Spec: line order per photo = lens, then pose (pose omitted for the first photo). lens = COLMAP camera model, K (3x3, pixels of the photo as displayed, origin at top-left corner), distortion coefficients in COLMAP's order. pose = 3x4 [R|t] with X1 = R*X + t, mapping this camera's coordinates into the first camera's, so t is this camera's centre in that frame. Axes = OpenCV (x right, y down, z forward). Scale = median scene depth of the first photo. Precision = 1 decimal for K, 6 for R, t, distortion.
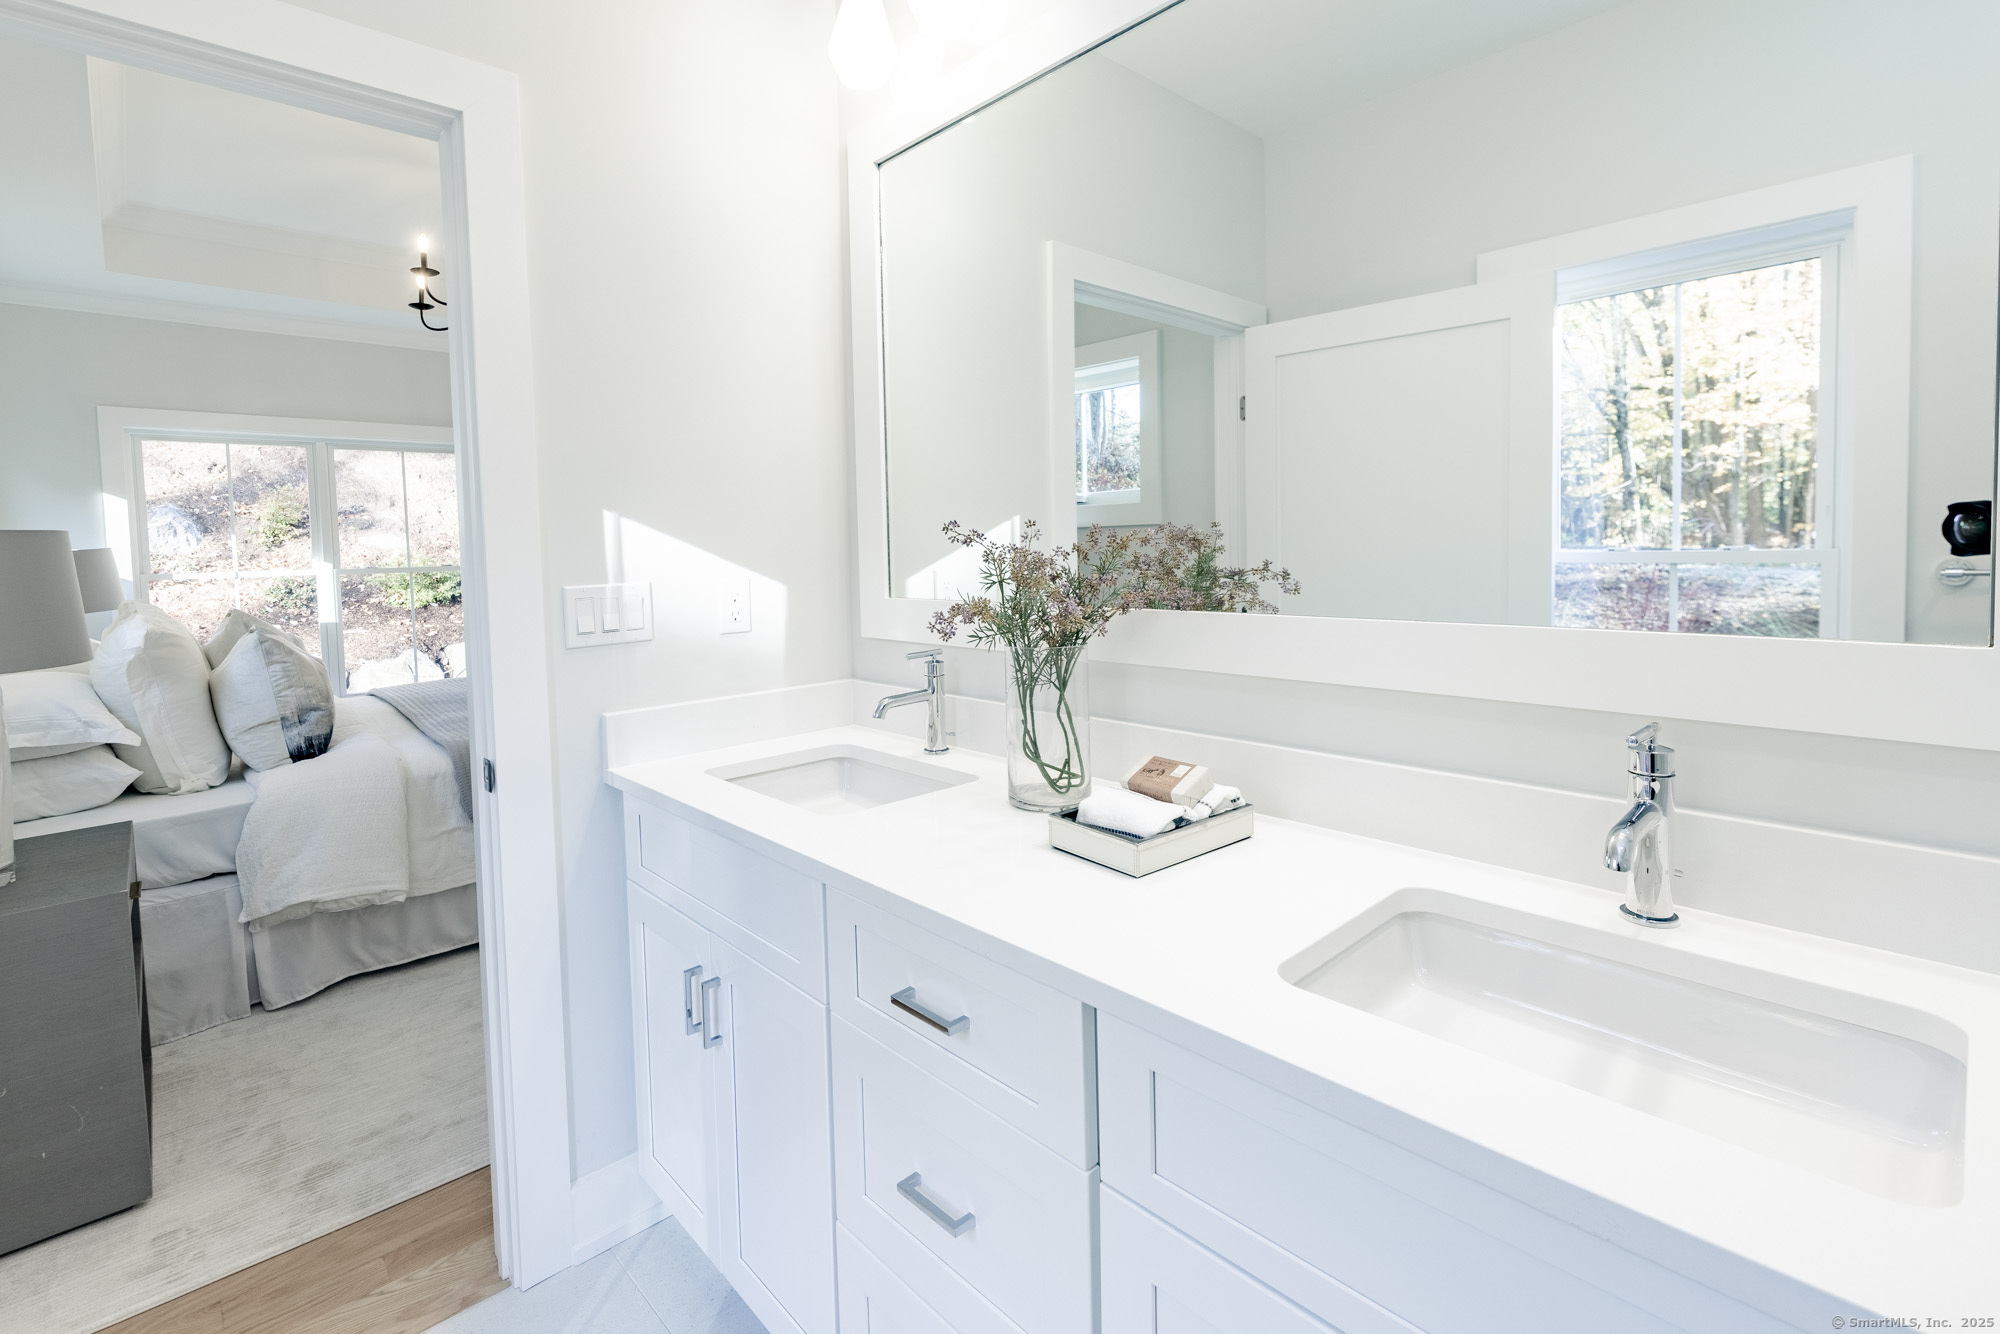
lens RADIAL K [[911.4, 0, 998.6], [0, 911.4, 661.3], [0, 0, 1]] dist [-0.000714, 0.000209]
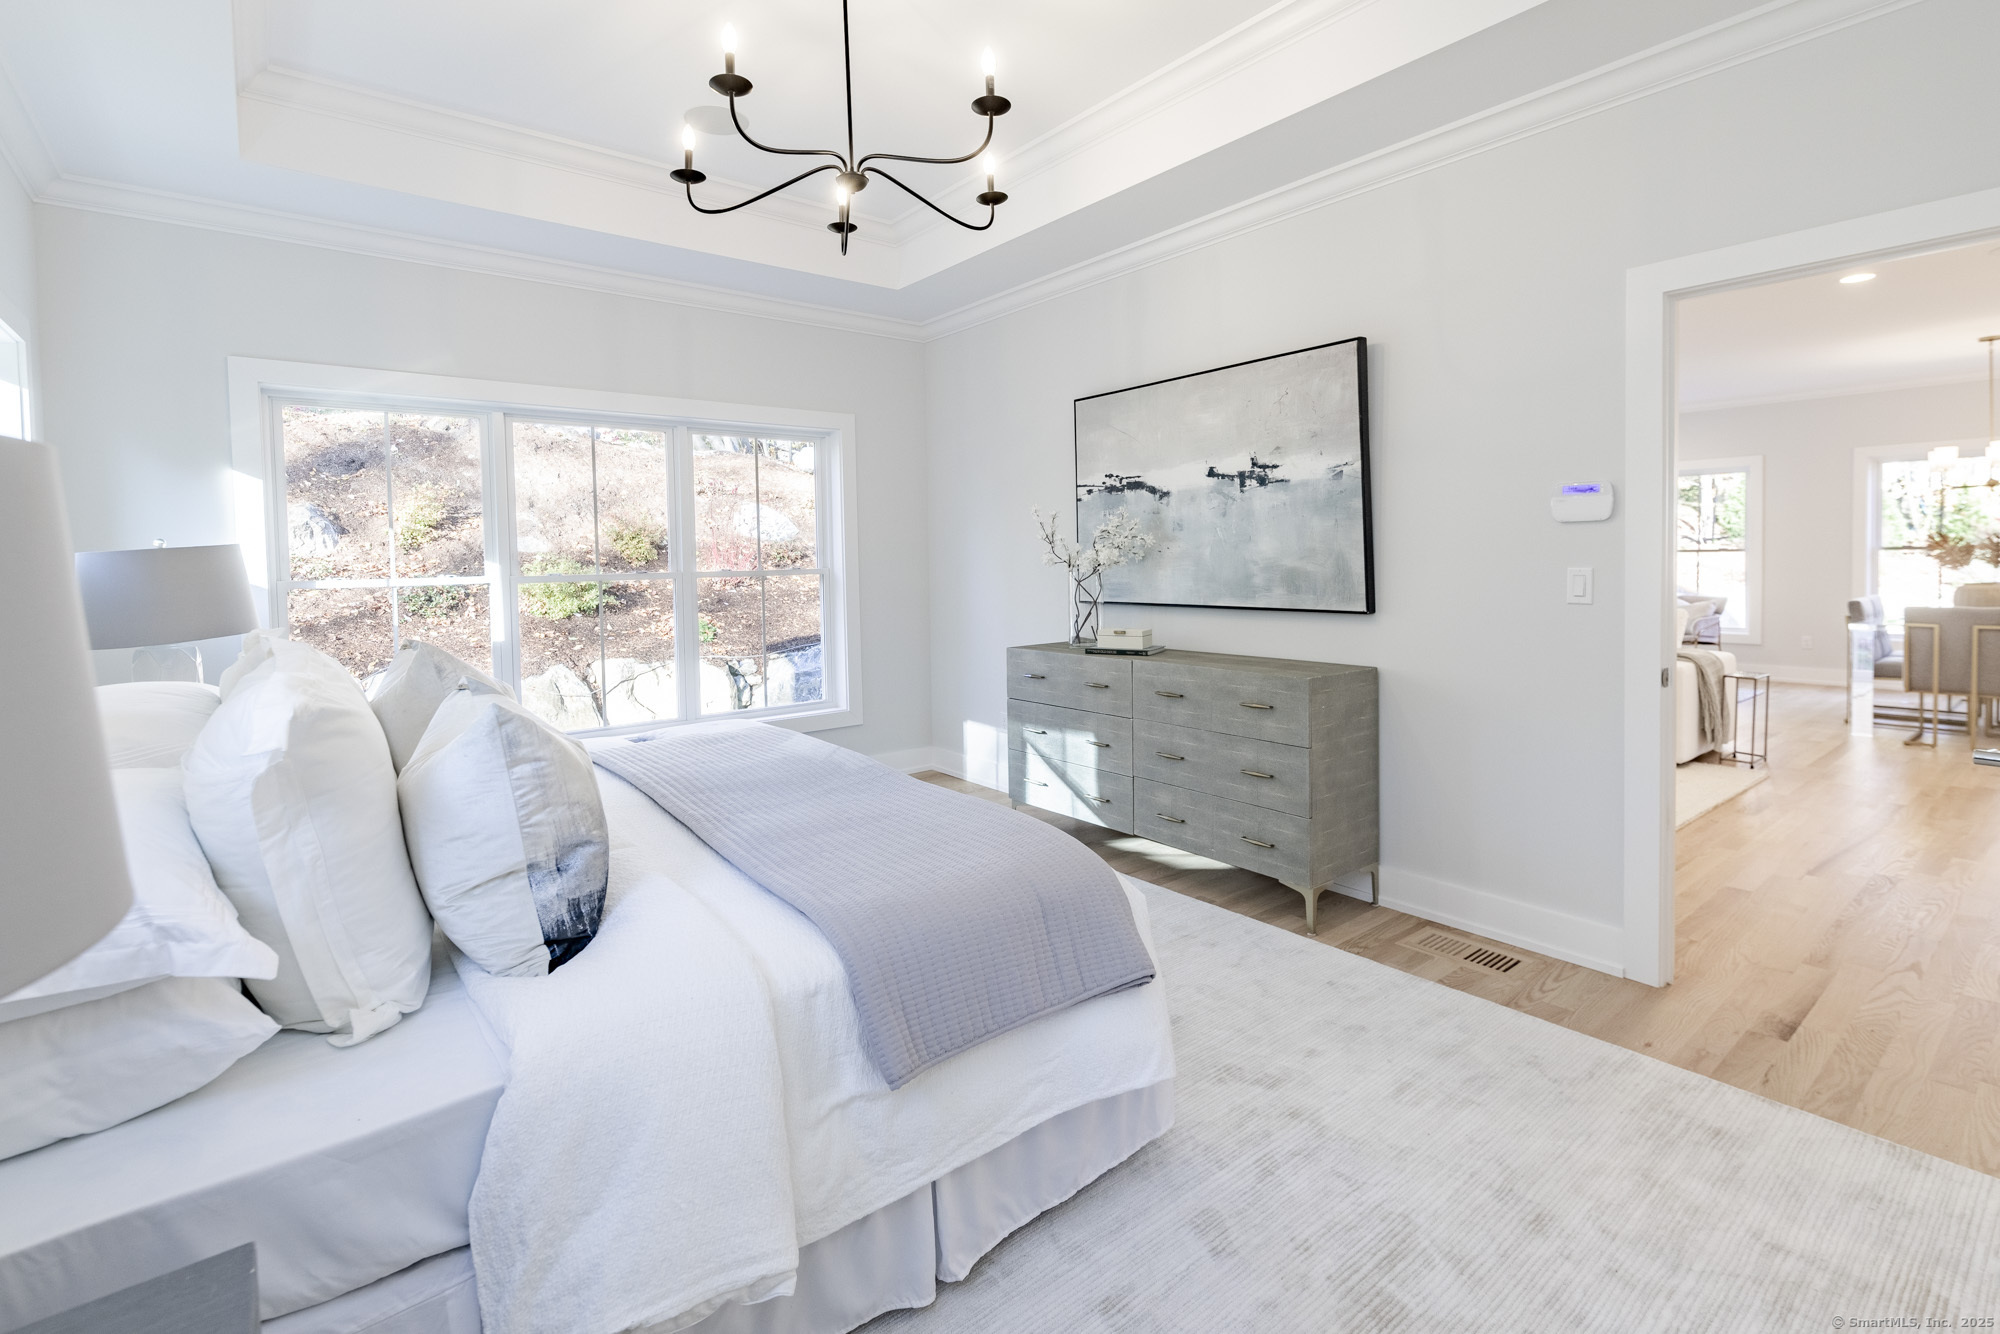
lens RADIAL K [[911.4, 0, 1001.8], [0, 911.4, 672.1], [0, 0, 1]] dist [-0.000714, 0.000209]
pose [[0.996537, 0.018363, -0.081103, -0.456751], [-0.018327, 0.999831, 0.001192, -0.051587], [0.081111, 0.000298, 0.996705, 0.480824]]
